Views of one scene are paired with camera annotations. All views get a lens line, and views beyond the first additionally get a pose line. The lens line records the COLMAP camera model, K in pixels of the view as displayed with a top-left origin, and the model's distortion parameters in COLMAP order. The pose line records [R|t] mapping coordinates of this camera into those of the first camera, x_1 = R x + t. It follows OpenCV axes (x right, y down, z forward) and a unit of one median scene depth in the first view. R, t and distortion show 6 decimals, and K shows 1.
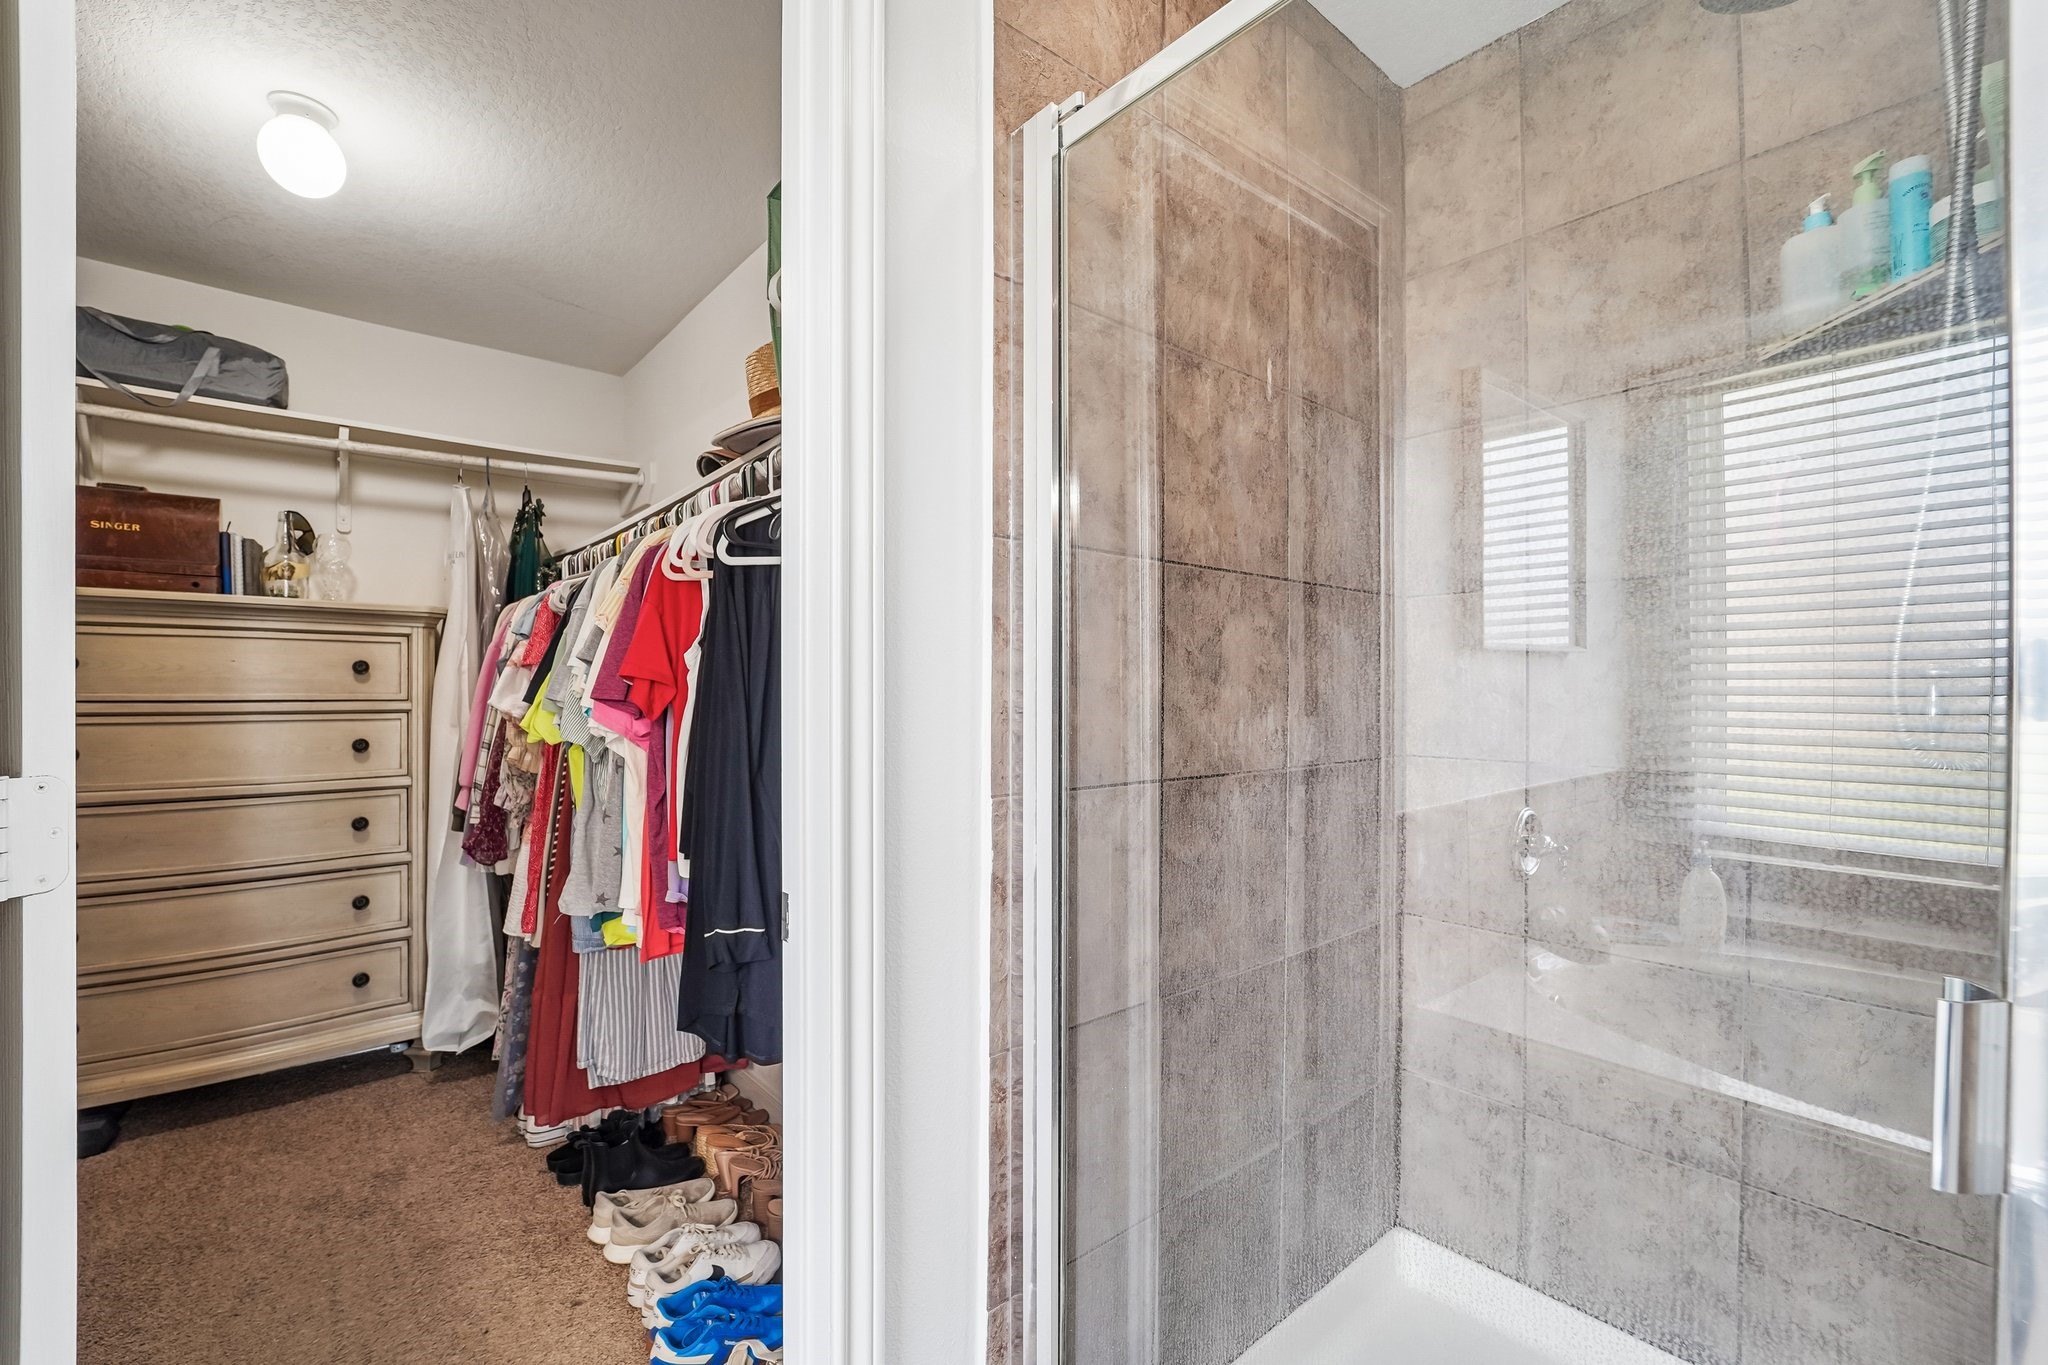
lens RADIAL K [[856.6, 0, 1012.9], [0, 856.6, 685.9], [0, 0, 1]] dist [-0.023068, -0.001083]
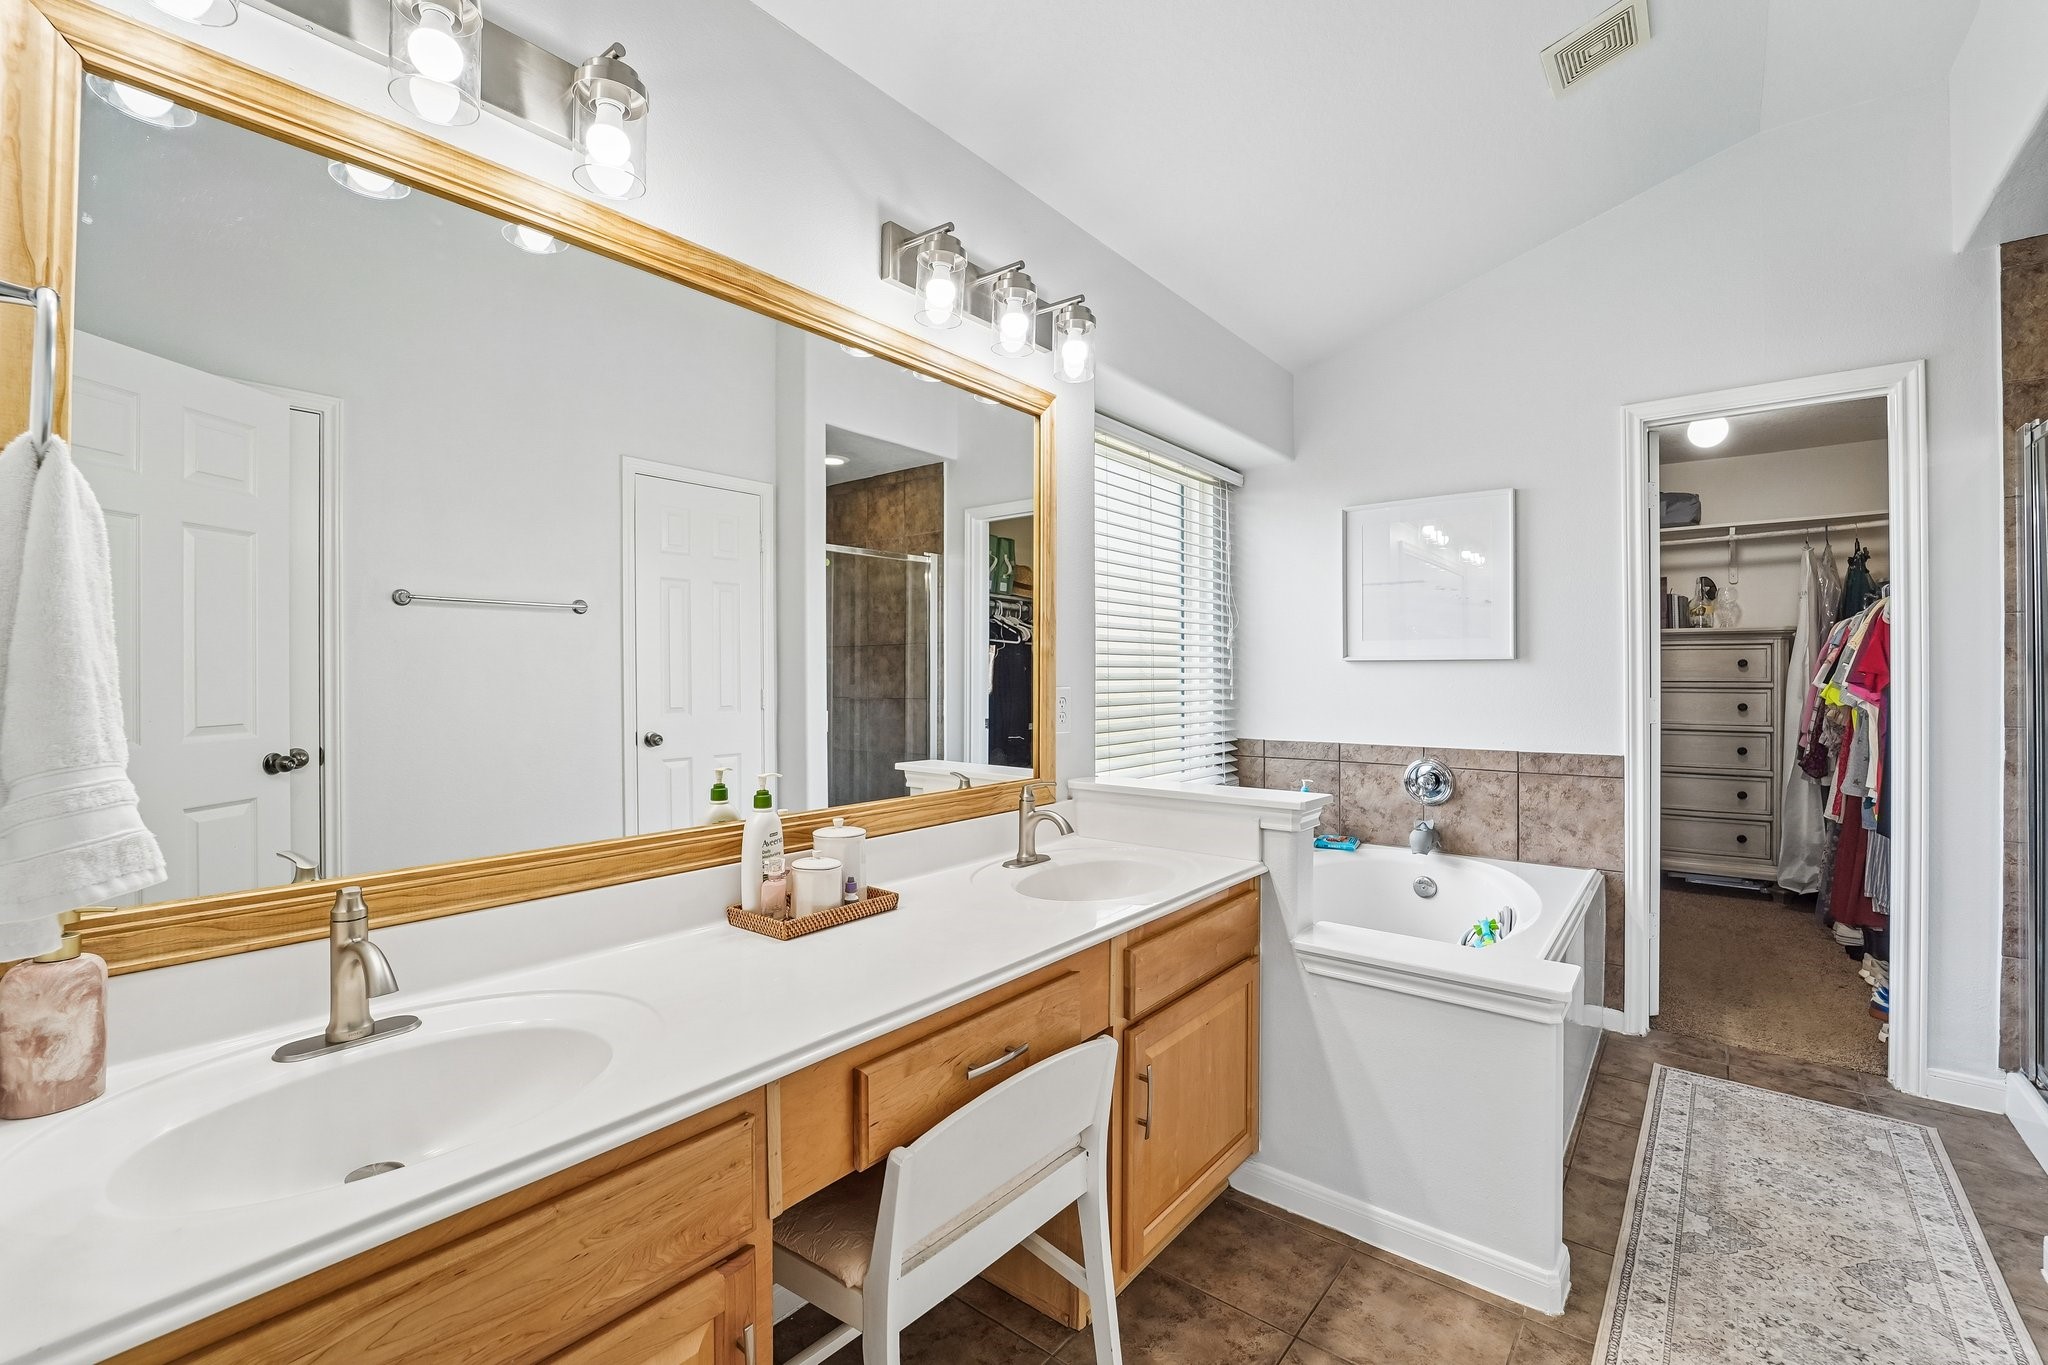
lens RADIAL K [[856.6, 0, 1024.6], [0, 856.6, 680.8], [0, 0, 1]] dist [-0.023068, -0.001083]
pose [[0.189542, 0.007509, -0.981844, 0.676214], [0.009056, 0.999915, 0.009395, -0.015382], [0.981831, -0.010672, 0.189458, -0.814867]]
